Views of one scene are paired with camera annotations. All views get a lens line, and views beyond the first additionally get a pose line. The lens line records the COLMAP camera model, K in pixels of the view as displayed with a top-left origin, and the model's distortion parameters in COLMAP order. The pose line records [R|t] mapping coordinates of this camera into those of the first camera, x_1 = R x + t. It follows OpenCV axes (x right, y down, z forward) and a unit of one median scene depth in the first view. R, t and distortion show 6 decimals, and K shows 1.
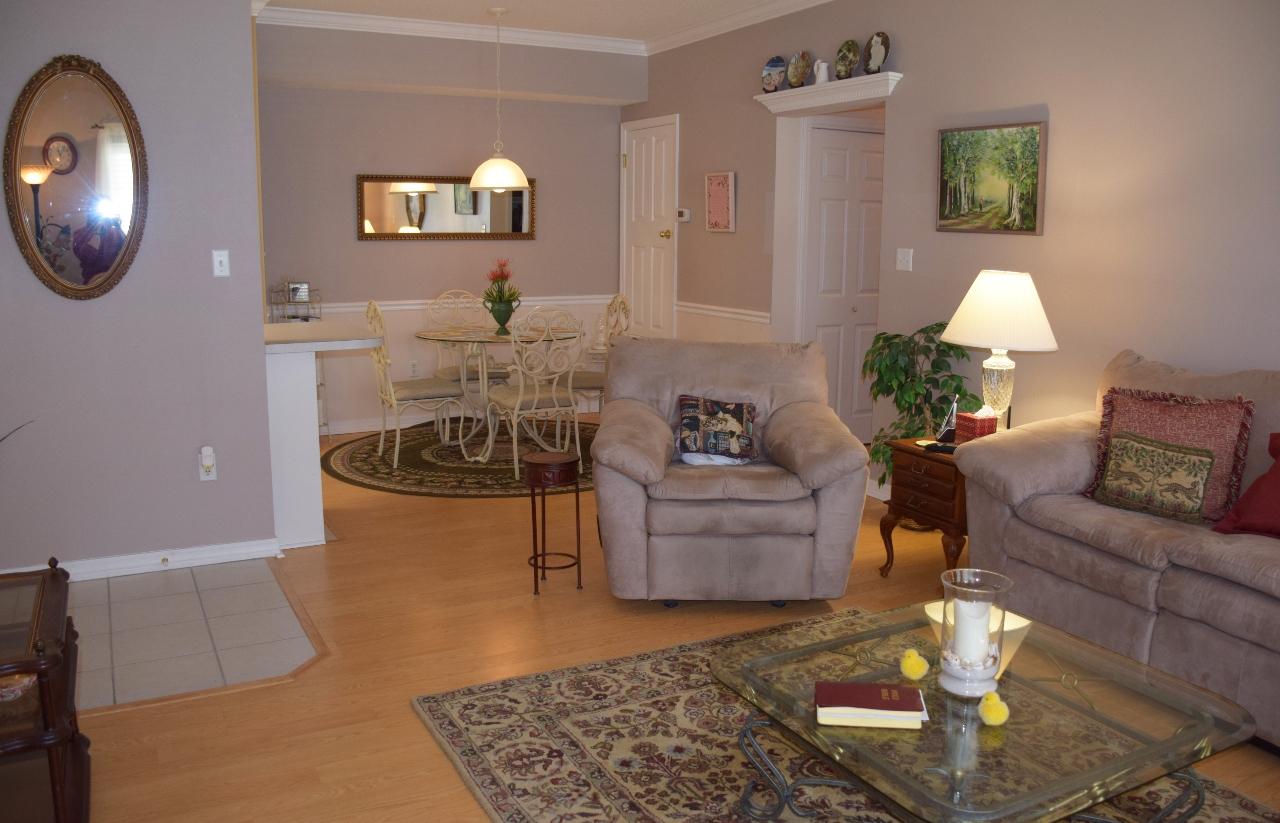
lens RADIAL K [[1020.6, 0, 633.3], [0, 1020.6, 373.4], [0, 0, 1]] dist [-0.137048, 0.058064]
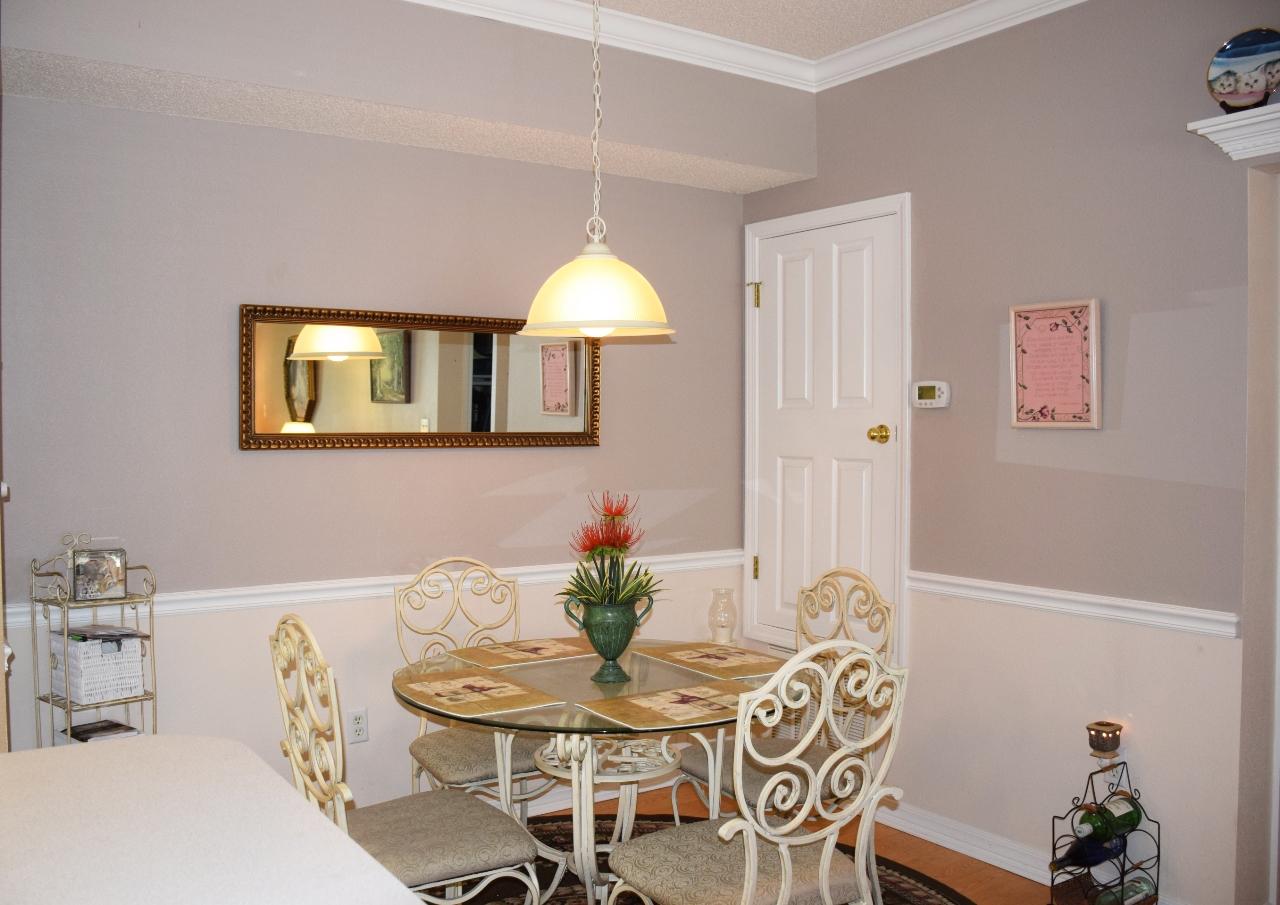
lens RADIAL K [[1186.5, 0, 644.1], [0, 1186.5, 450.9], [0, 0, 1]] dist [-0.102445, 0.000000]
pose [[0.994959, -0.009065, 0.099873, -0.143368], [0.020864, 0.992826, -0.117737, -0.065726], [-0.098089, 0.119227, 0.988010, 0.459911]]
